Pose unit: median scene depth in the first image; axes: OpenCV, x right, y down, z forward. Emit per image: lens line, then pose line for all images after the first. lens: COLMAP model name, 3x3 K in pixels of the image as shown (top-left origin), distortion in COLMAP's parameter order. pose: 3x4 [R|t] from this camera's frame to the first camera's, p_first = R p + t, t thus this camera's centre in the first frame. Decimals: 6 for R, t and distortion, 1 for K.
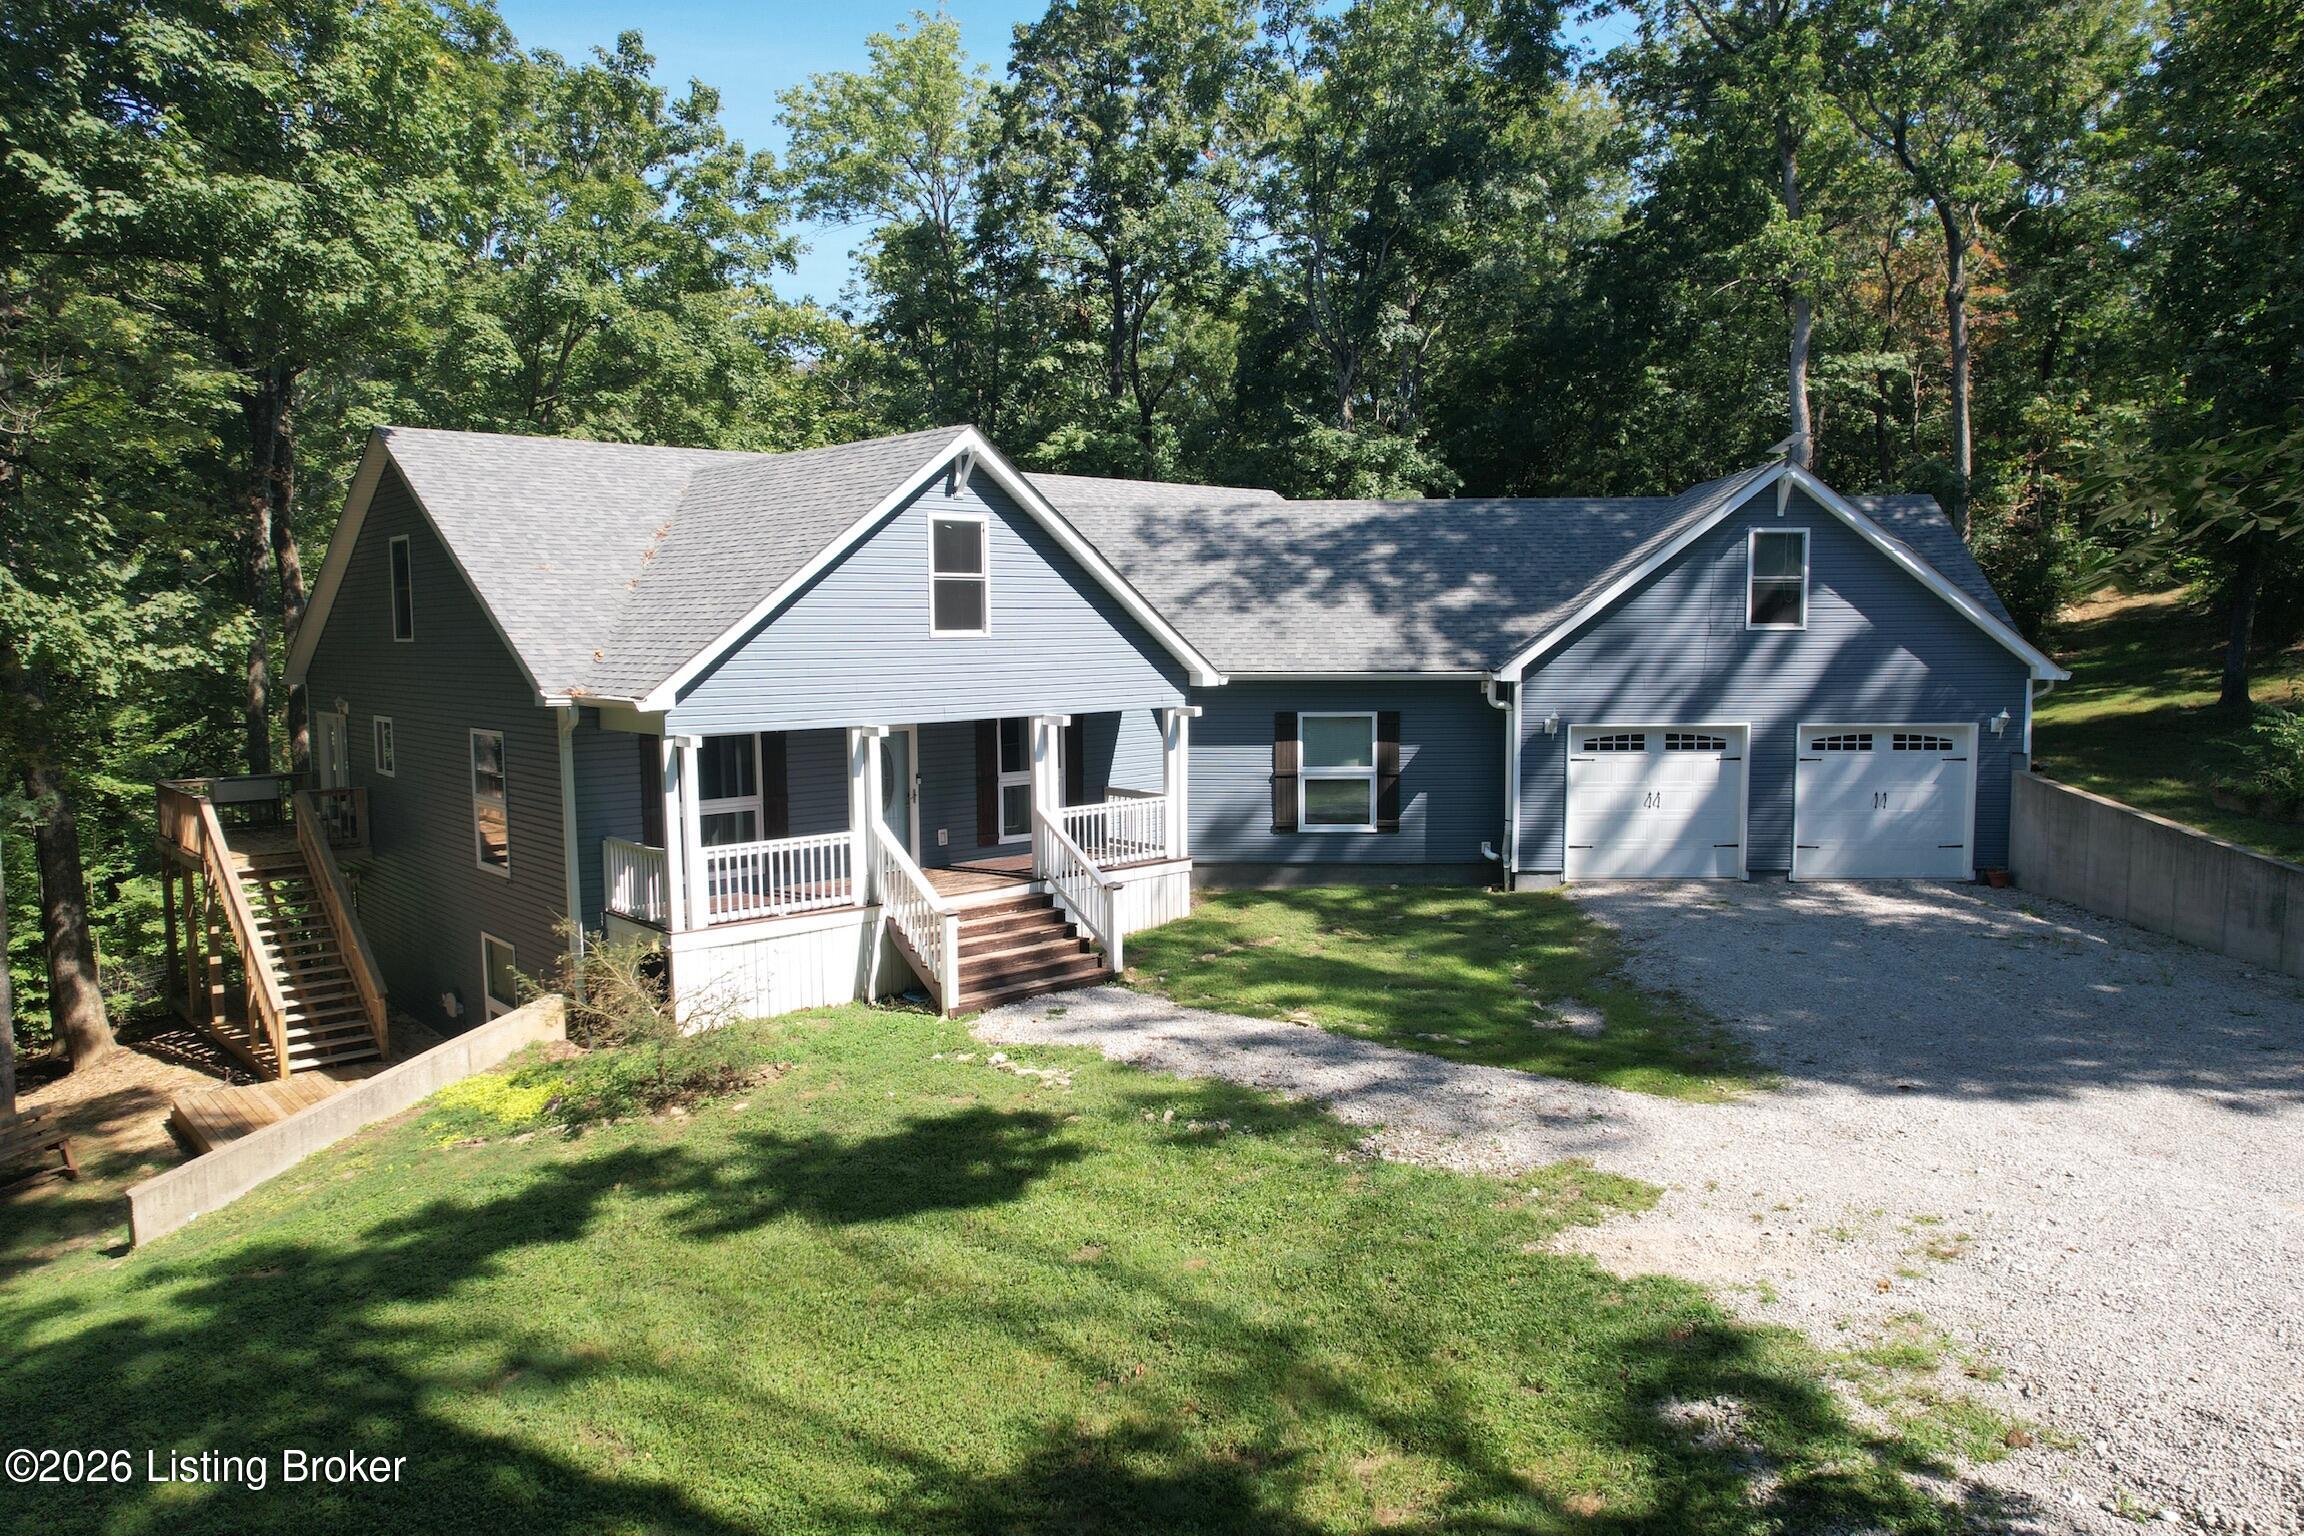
lens RADIAL K [[1491.5, 0, 1156.0], [0, 1491.5, 772.0], [0, 0, 1]] dist [-0.067258, 0.063673]
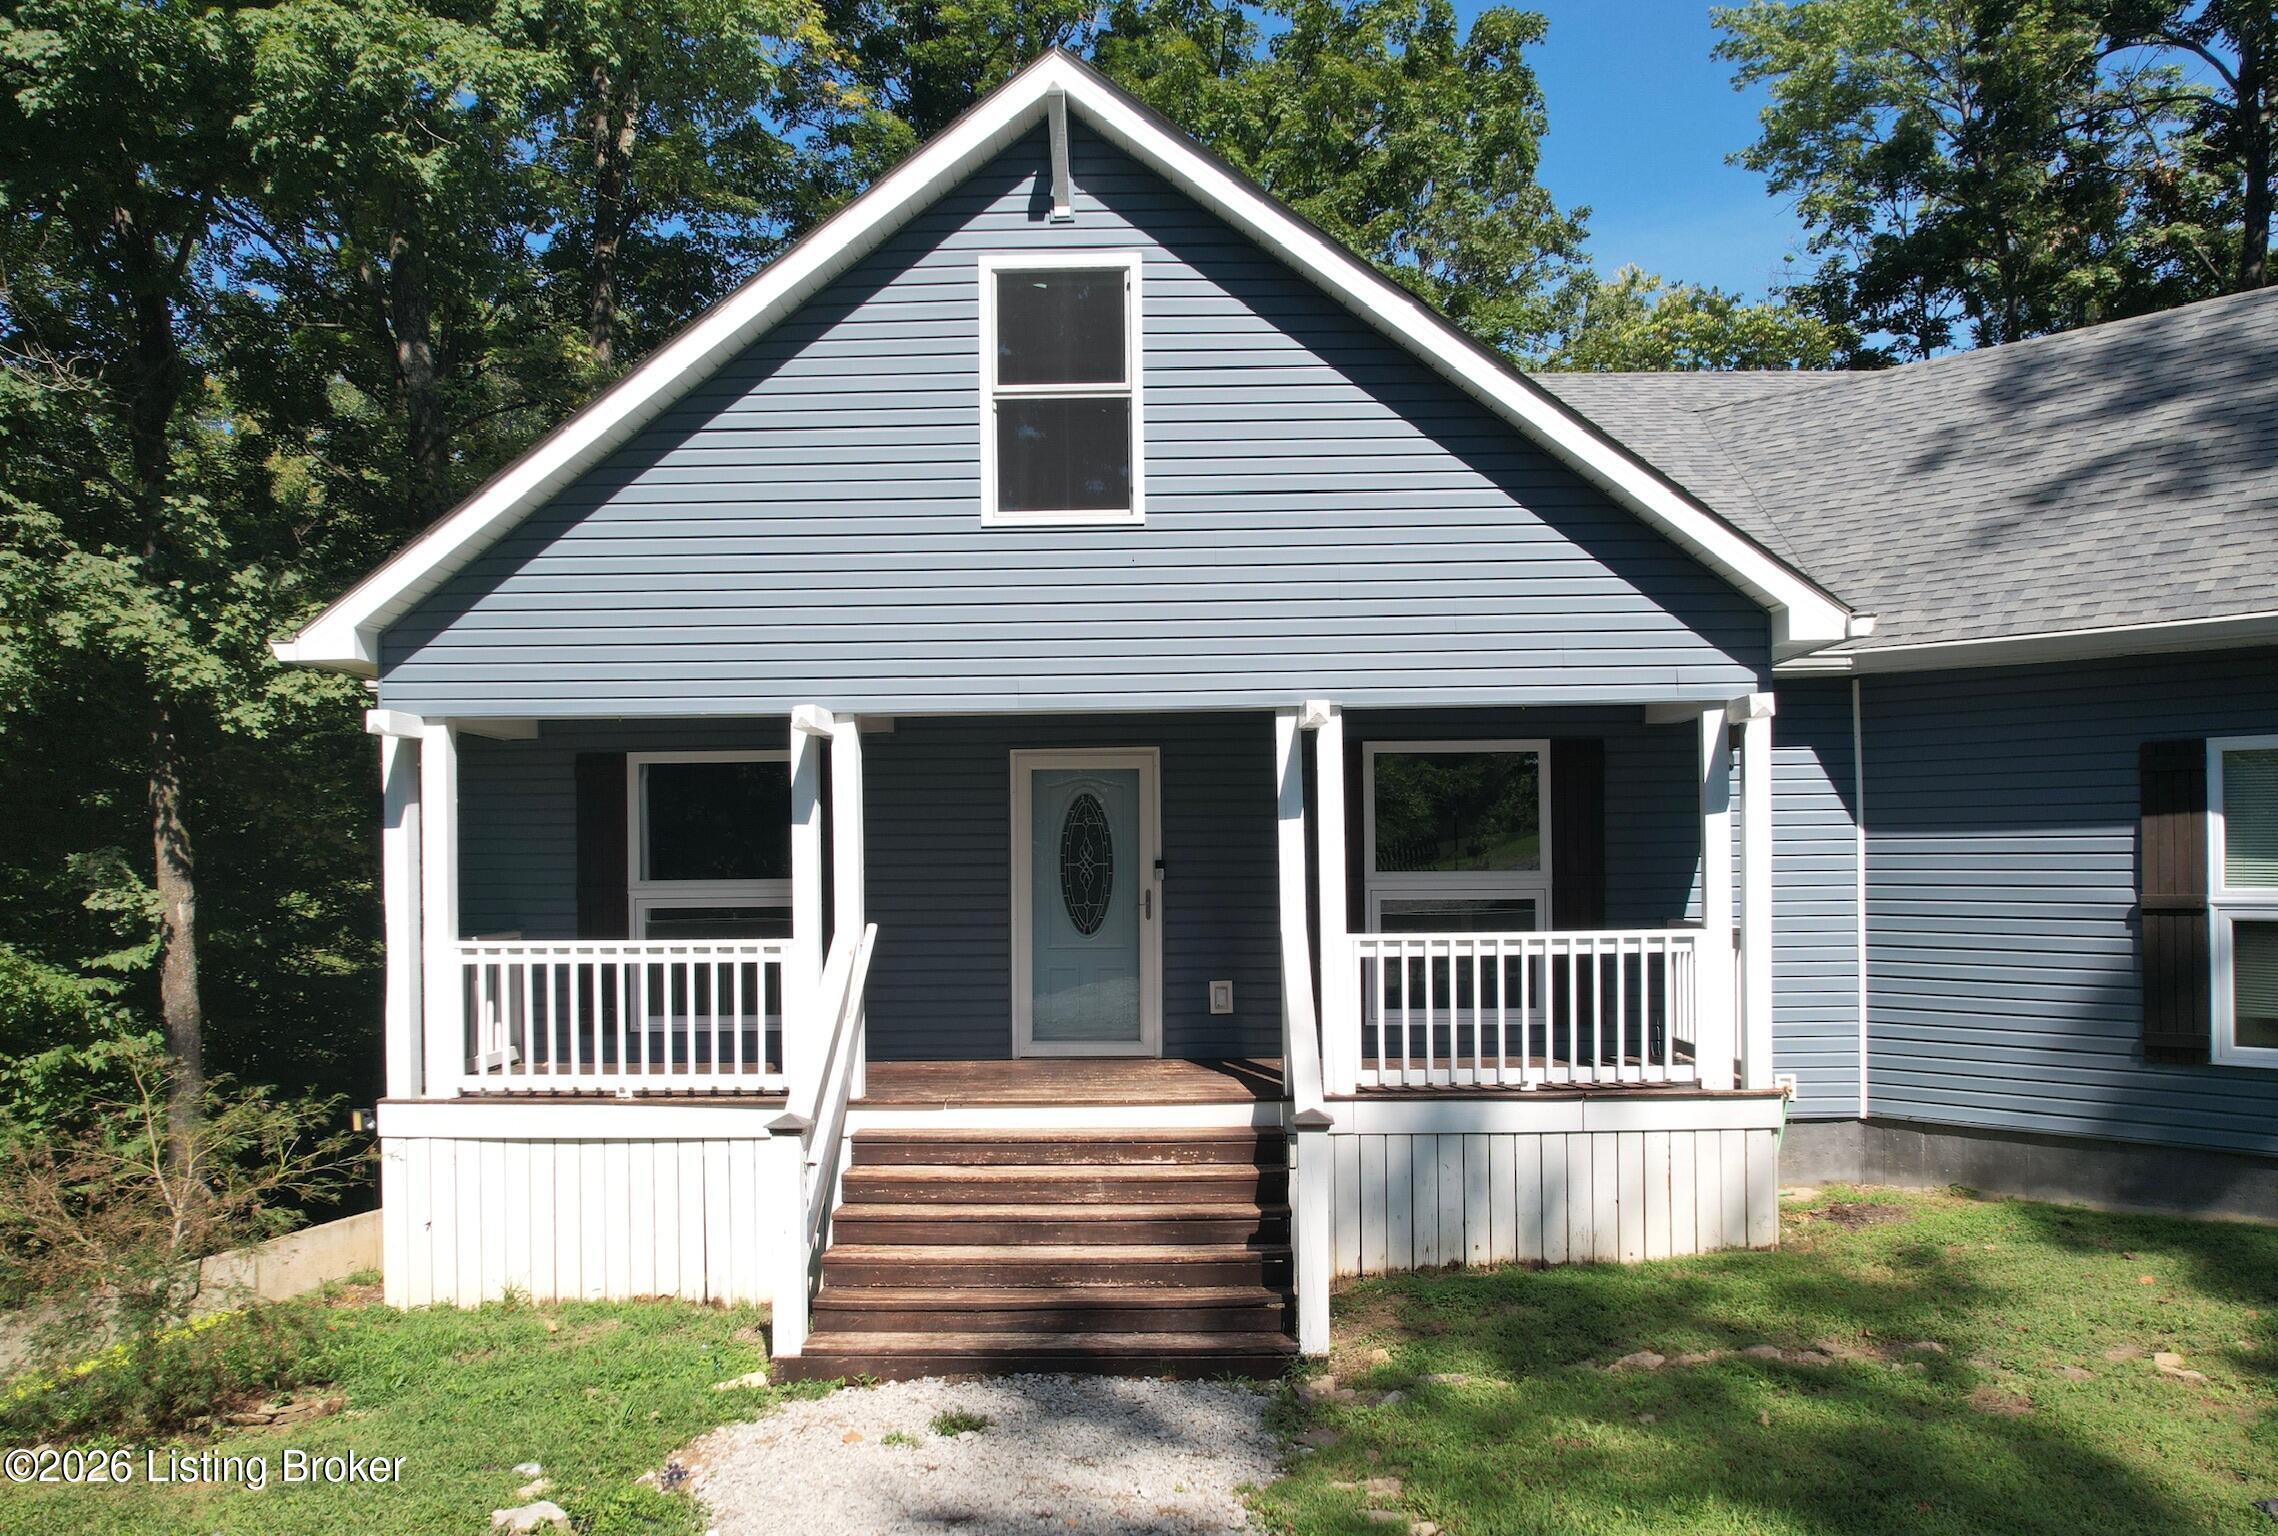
lens RADIAL K [[1669.4, 0, 1153.8], [0, 1669.4, 862.6], [0, 0, 1]] dist [-0.042612, -0.003867]
pose [[0.723323, -0.001119, -0.690509, 0.205875], [-0.061559, 0.995912, -0.066099, 0.037006], [0.687760, 0.090318, 0.720297, 0.587486]]
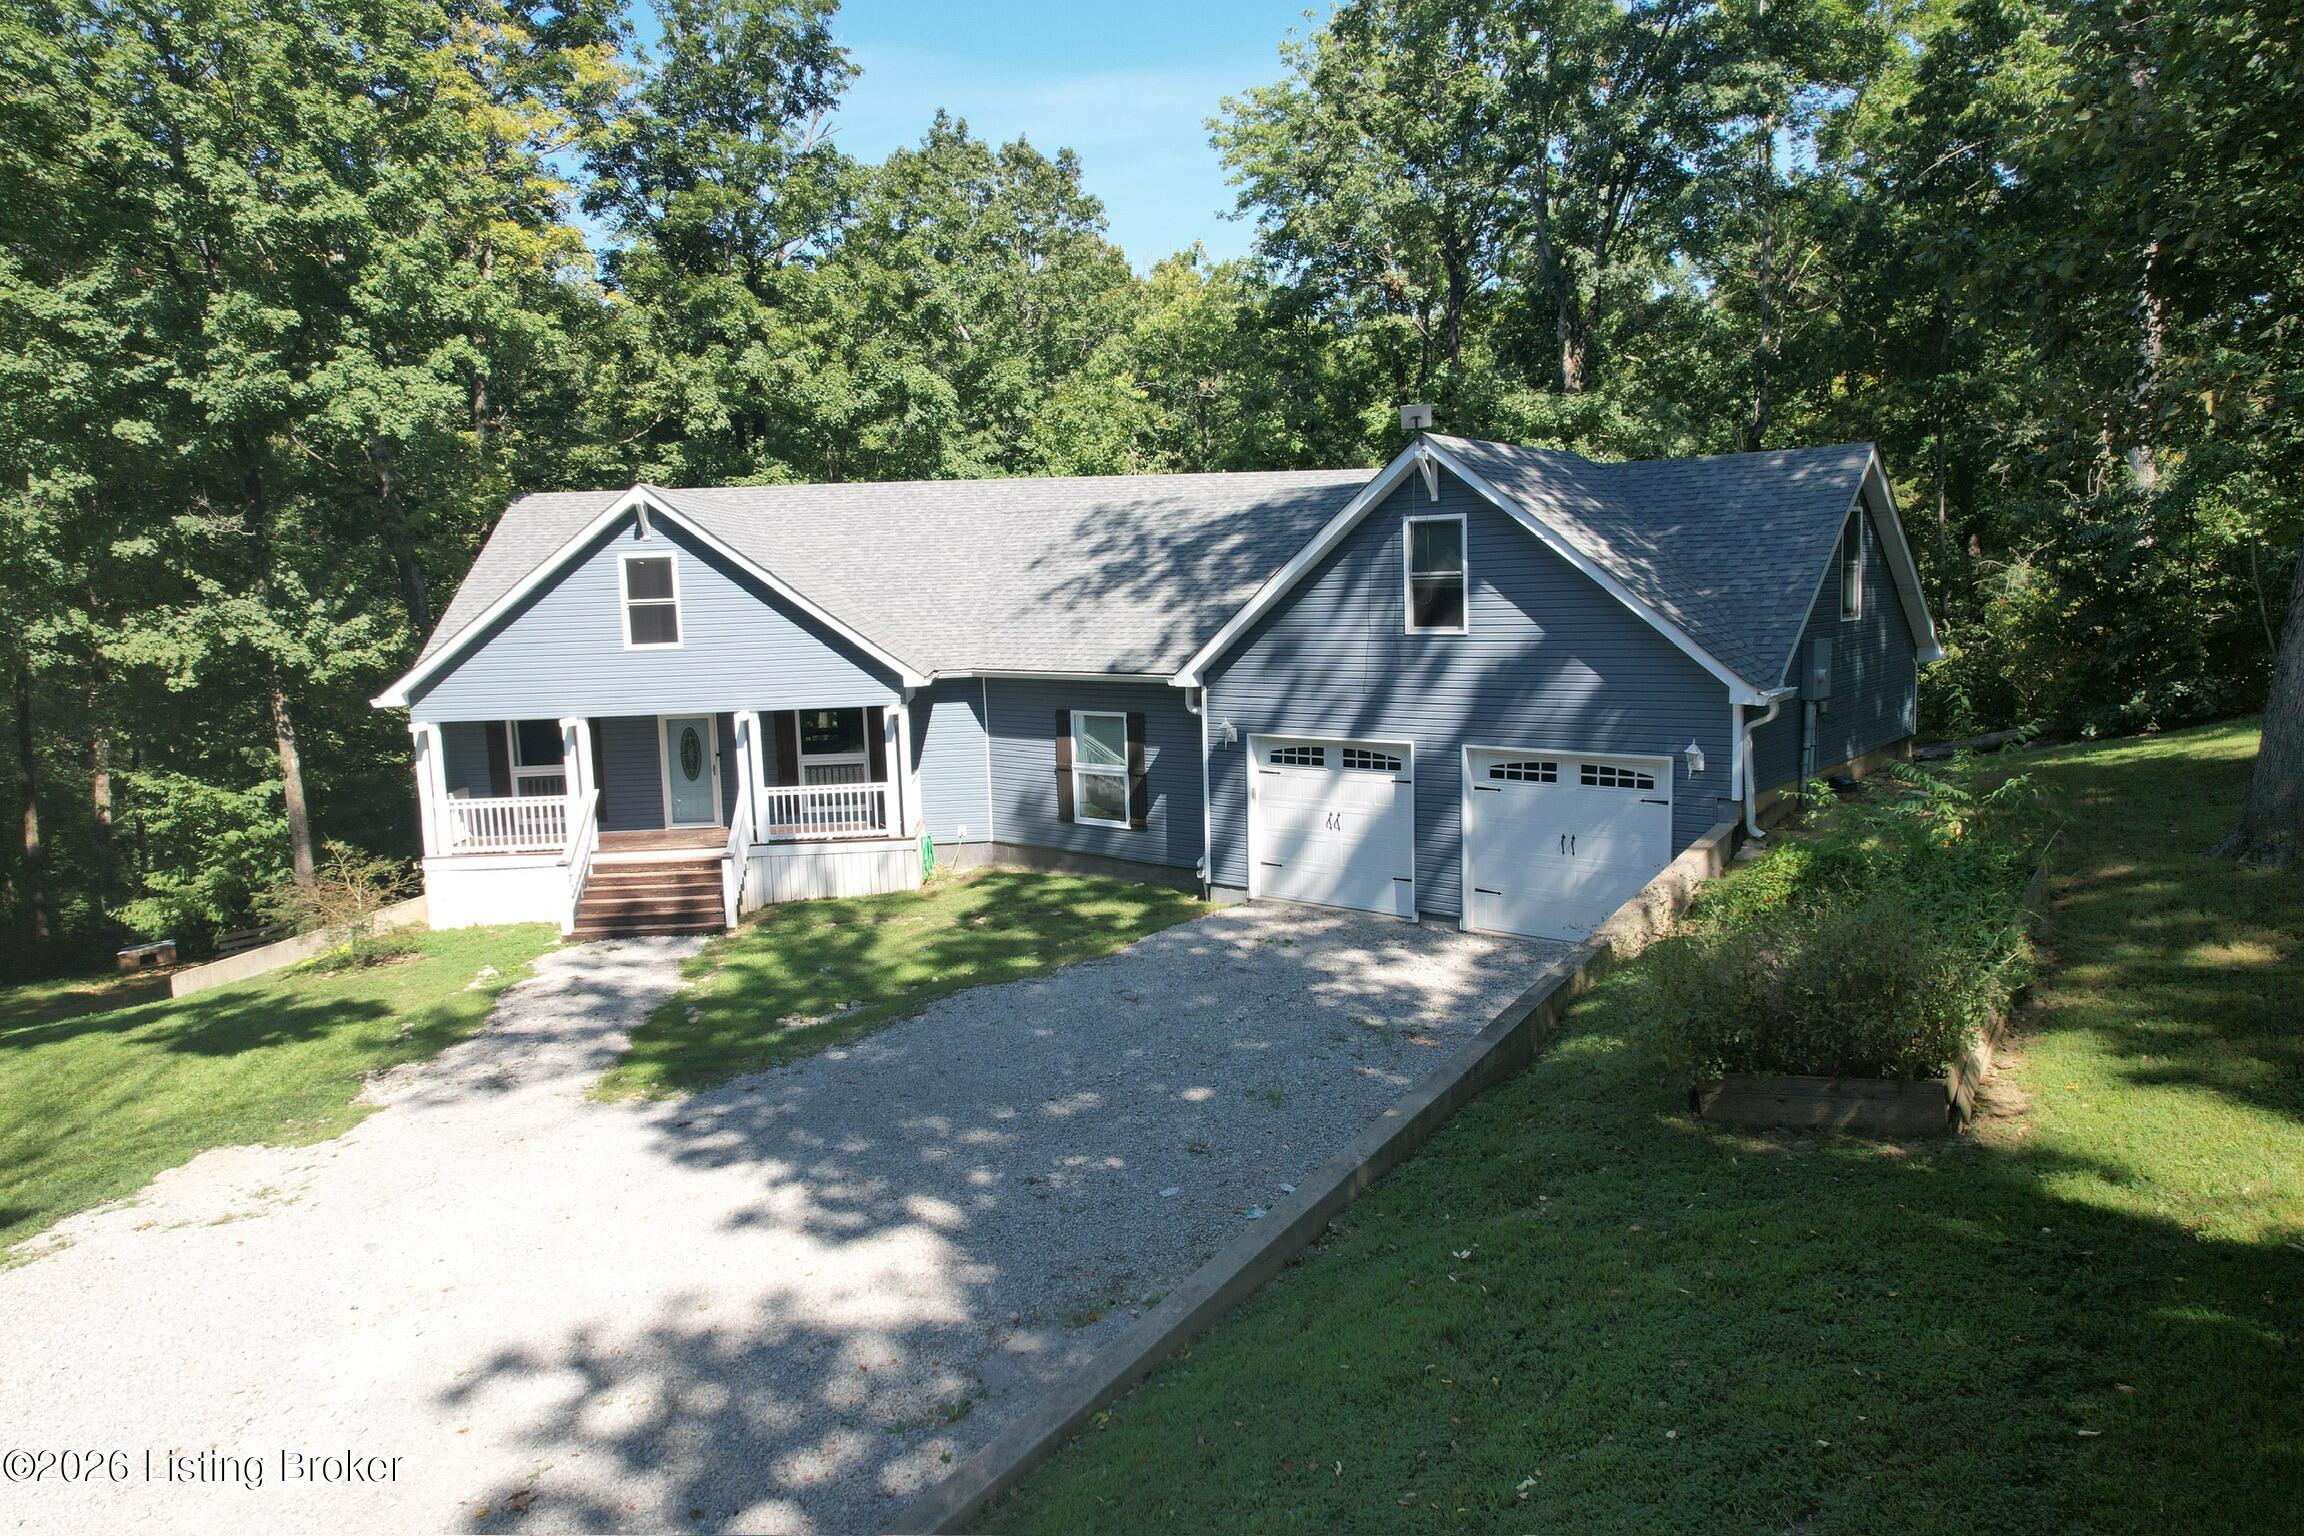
lens RADIAL K [[1444.6, 0, 1157.6], [0, 1444.6, 762.4], [0, 0, 1]] dist [-0.056300, 0.002109]
pose [[0.791753, 0.058355, -0.608047, 0.845269], [-0.033912, 0.998090, 0.051631, -0.063363], [0.609899, -0.020259, 0.792220, 0.254675]]
